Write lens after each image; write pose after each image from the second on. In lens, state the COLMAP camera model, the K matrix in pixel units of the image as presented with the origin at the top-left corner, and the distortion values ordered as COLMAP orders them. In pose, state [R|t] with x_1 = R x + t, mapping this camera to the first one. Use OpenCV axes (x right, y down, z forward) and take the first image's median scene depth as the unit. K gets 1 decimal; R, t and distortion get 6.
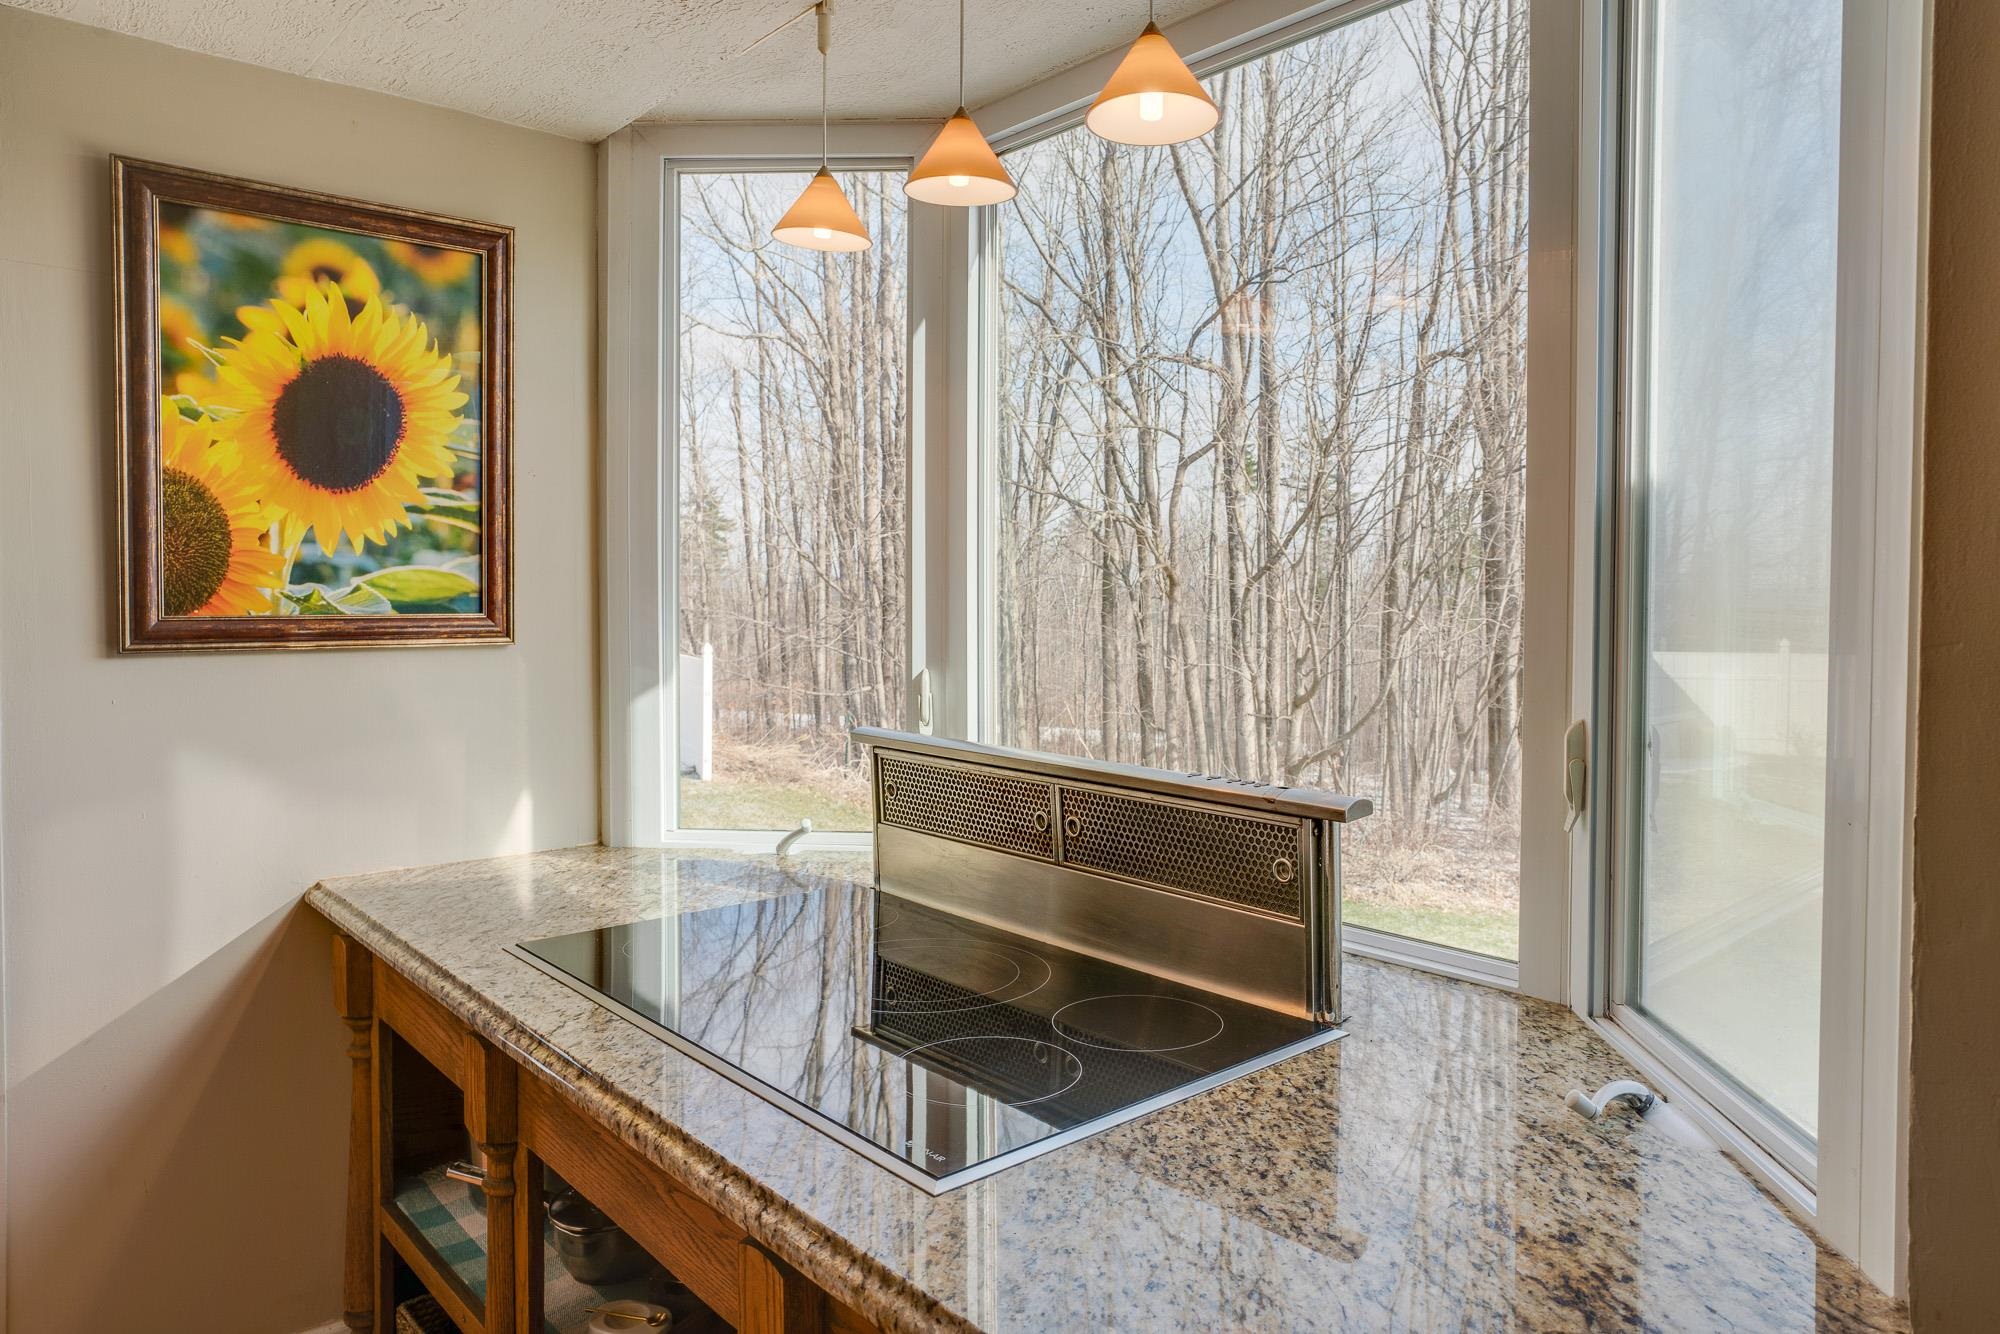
lens RADIAL K [[1255.6, 0, 1008.8], [0, 1255.6, 654.4], [0, 0, 1]] dist [-0.004747, 0.016979]
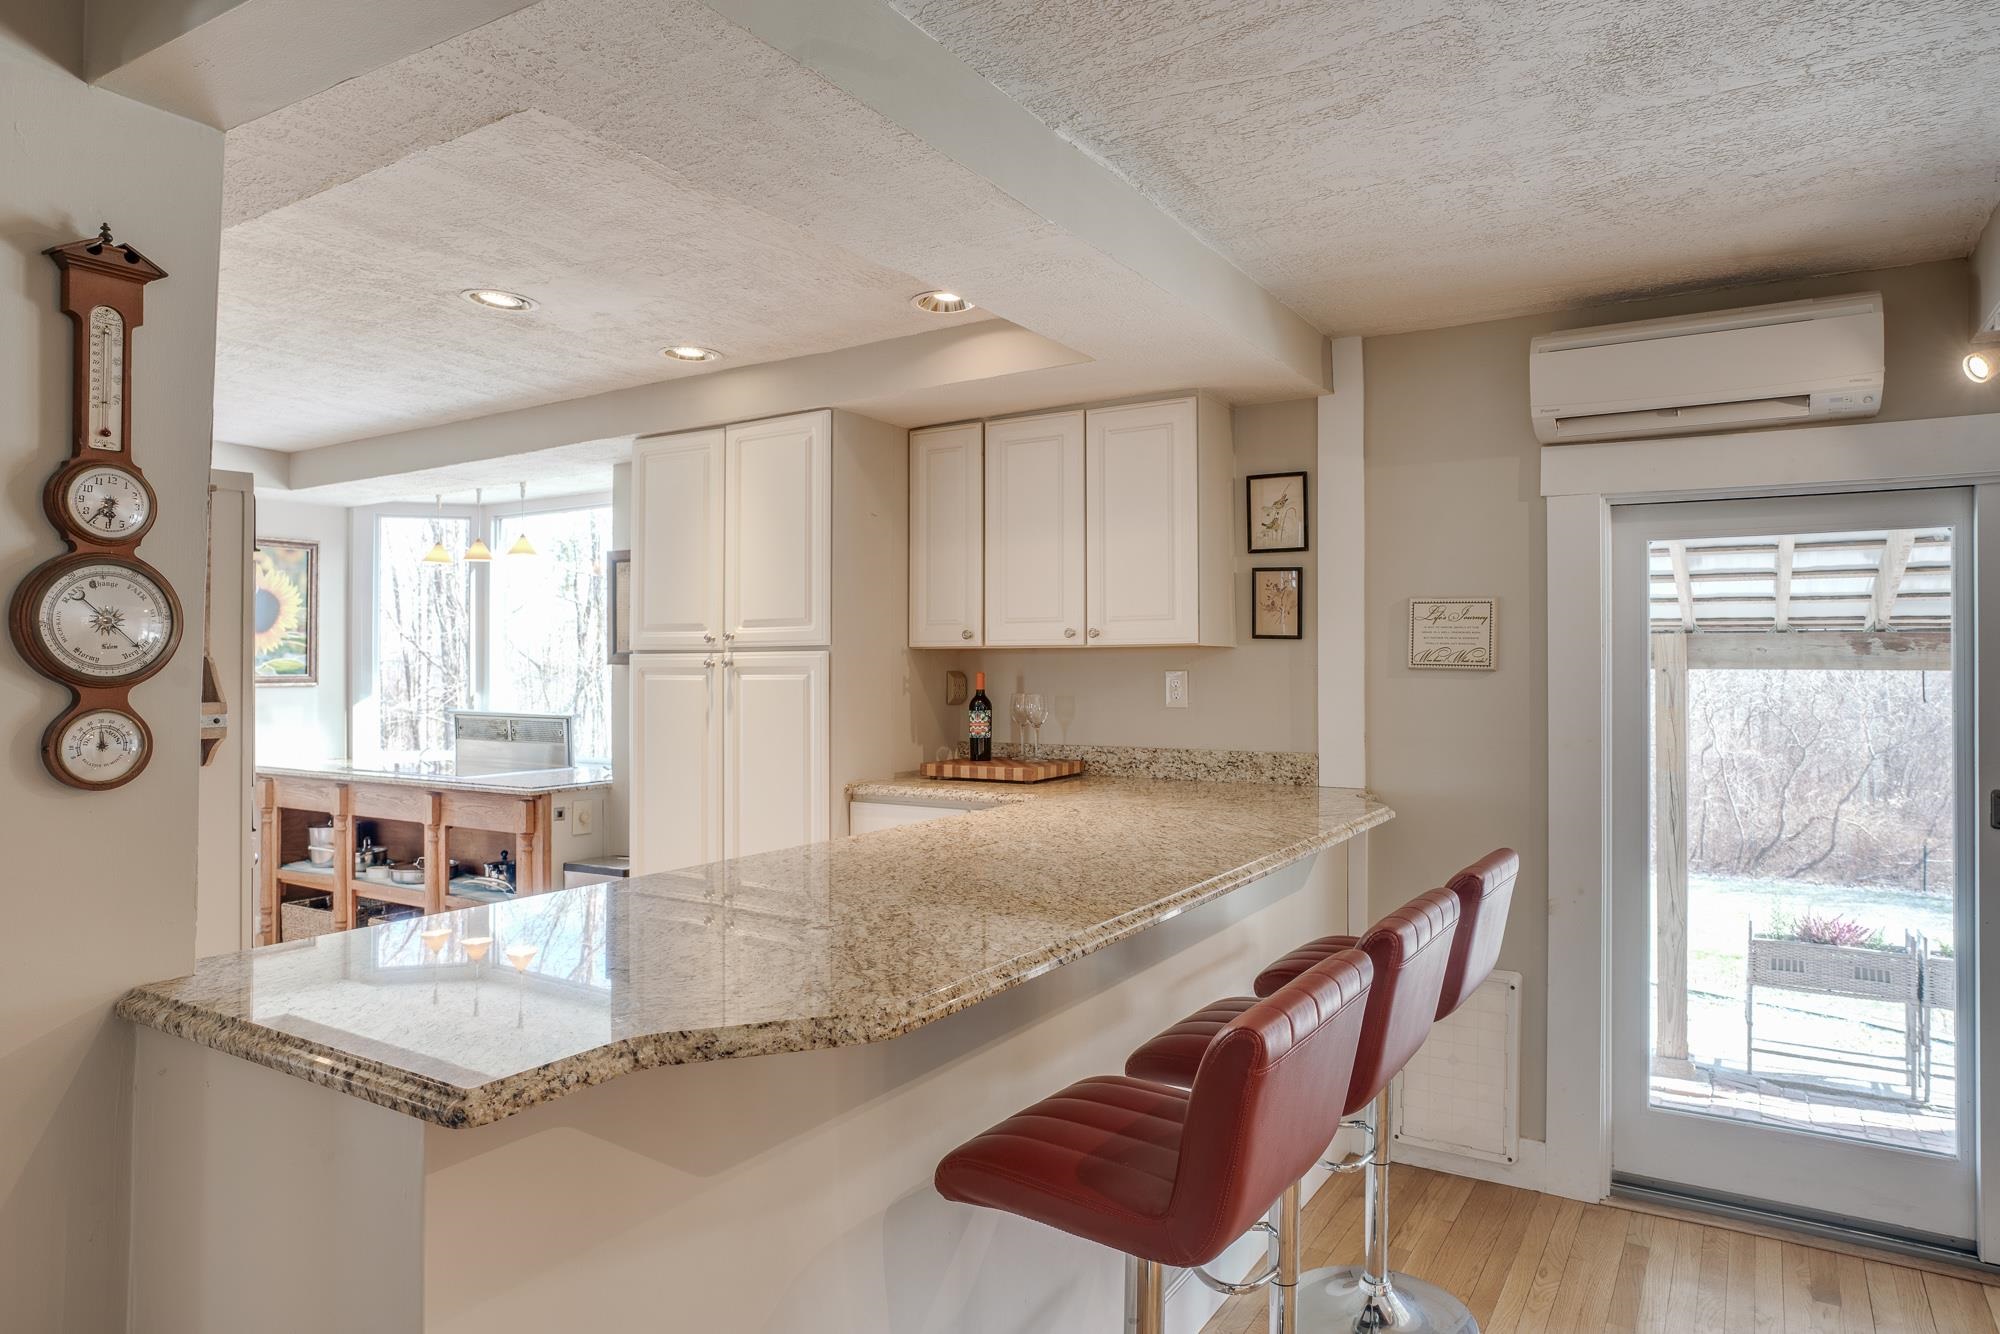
lens RADIAL K [[1255.6, 0, 1008.8], [0, 1255.6, 654.4], [0, 0, 1]] dist [-0.004747, 0.016979]
pose [[0.957774, -0.006882, 0.287440, 0.295681], [0.023623, 0.998217, -0.054815, 0.117771], [-0.286550, 0.059291, 0.956229, -2.228995]]
